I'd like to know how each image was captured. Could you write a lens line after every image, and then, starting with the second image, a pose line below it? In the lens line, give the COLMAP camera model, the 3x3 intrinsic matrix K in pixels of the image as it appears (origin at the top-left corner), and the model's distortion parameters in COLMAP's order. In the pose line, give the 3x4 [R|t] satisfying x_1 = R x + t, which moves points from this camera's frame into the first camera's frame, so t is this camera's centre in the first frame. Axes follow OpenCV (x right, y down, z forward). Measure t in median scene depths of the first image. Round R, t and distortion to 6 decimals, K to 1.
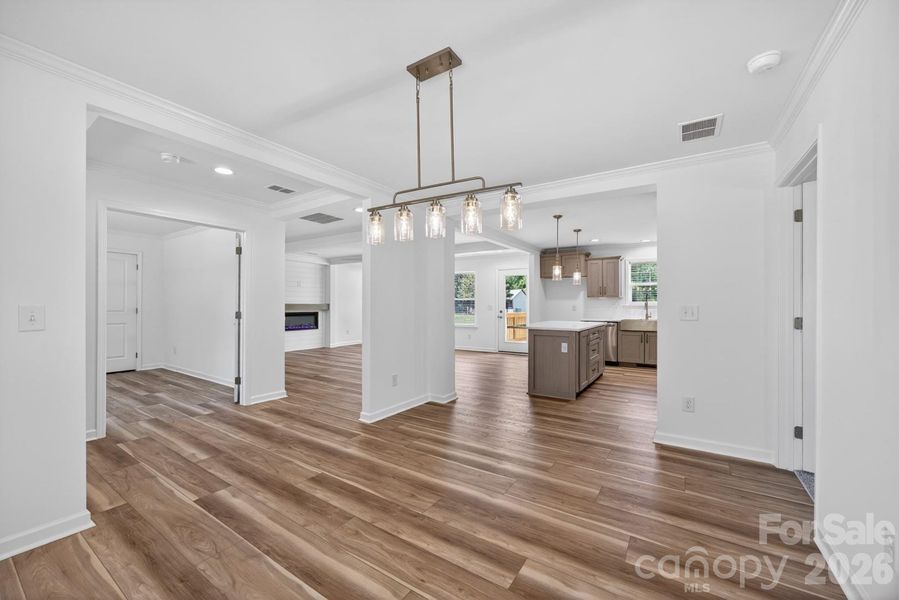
lens RADIAL K [[358.6, 0, 444.8], [0, 358.6, 302.4], [0, 0, 1]] dist [-0.029961, 0.015510]
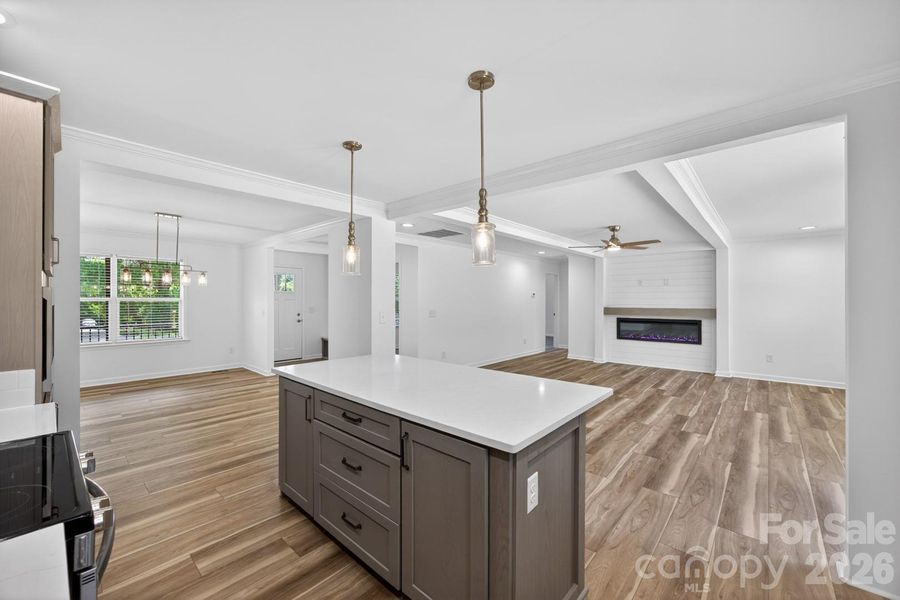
lens RADIAL K [[359.0, 0, 445.3], [0, 359.0, 302.4], [0, 0, 1]] dist [-0.029961, 0.015510]
pose [[-0.143924, 0.004877, -0.989577, 0.460852], [0.002998, 0.999985, 0.004493, -0.014829], [0.989584, -0.002320, -0.143937, 0.701037]]
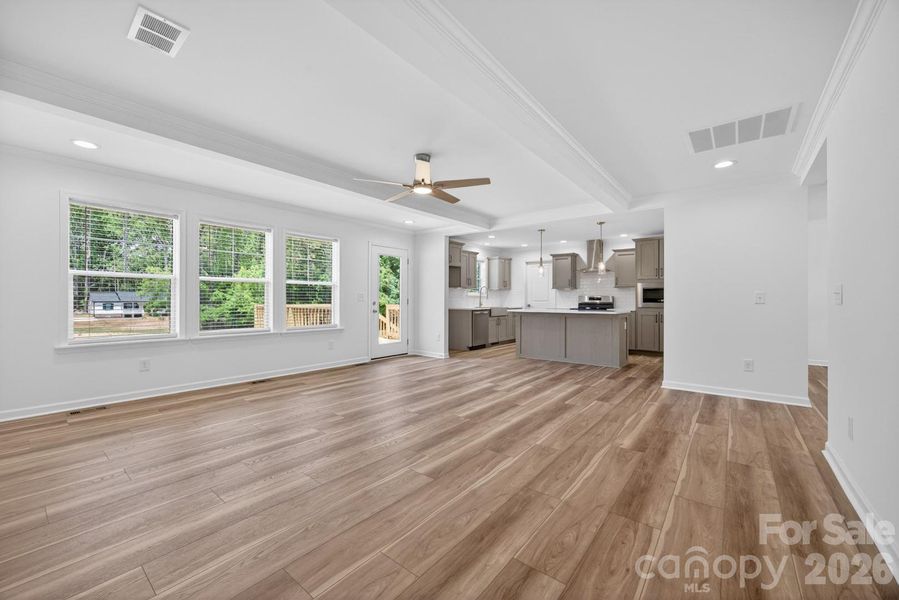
lens RADIAL K [[358.6, 0, 444.8], [0, 358.6, 302.4], [0, 0, 1]] dist [-0.029961, 0.015510]
pose [[0.087482, -0.010415, 0.996112, -0.574738], [-0.008012, 0.999906, 0.011158, 0.016128], [-0.996134, -0.008957, 0.087390, 0.839639]]
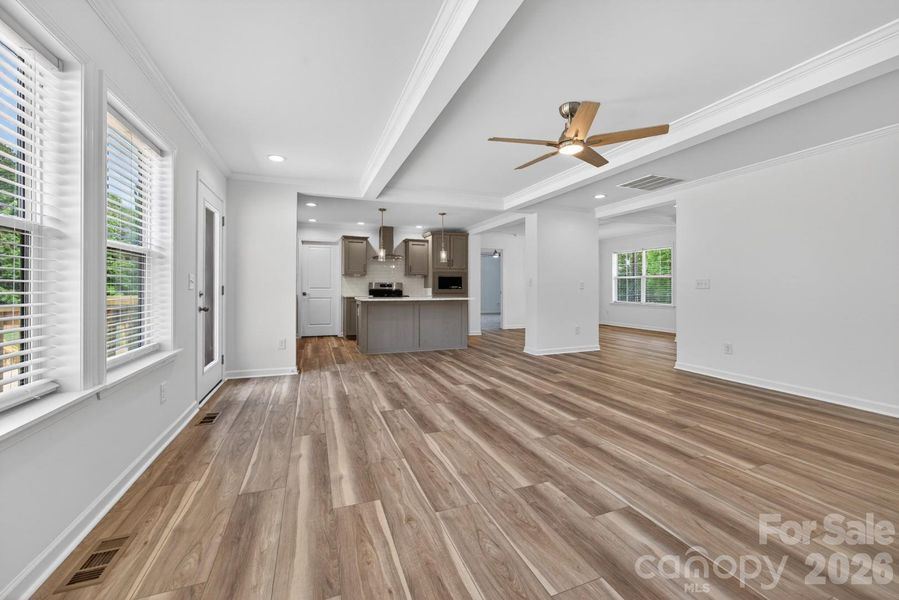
lens RADIAL K [[360.5, 0, 449.4], [0, 360.5, 285.5], [0, 0, 1]] dist [-0.014430, 0.000149]
pose [[-0.818702, -0.001279, 0.574218, -0.279658], [-0.005928, 0.999963, -0.006225, 0.018774], [-0.574189, -0.008500, -0.818679, 1.217335]]
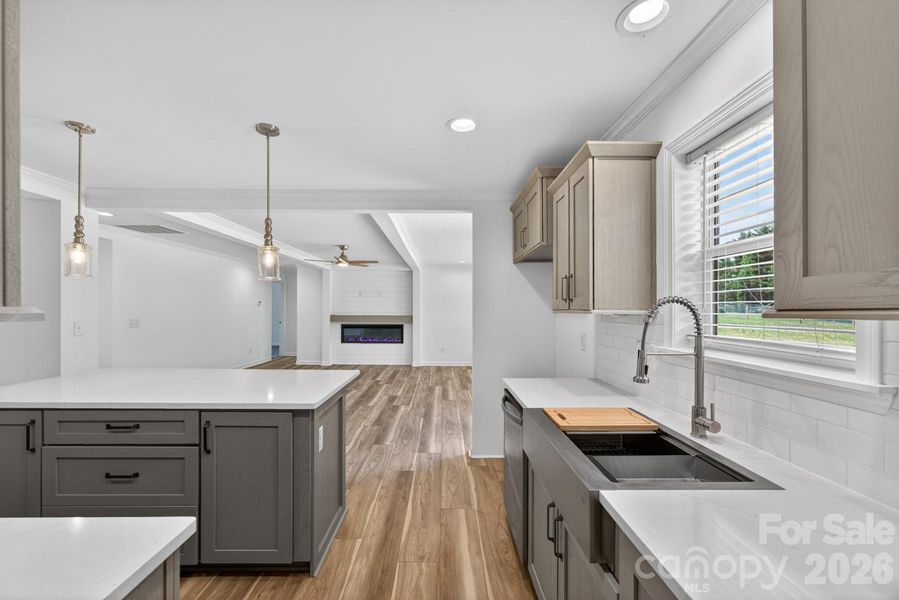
lens RADIAL K [[371.7, 0, 439.8], [0, 371.7, 310.0], [0, 0, 1]] dist [-0.000411, 0.000075]
pose [[0.554036, 0.002373, -0.832490, 0.544849], [-0.000277, 0.999996, 0.002666, -0.014307], [0.832493, -0.001246, 0.554034, 0.646483]]
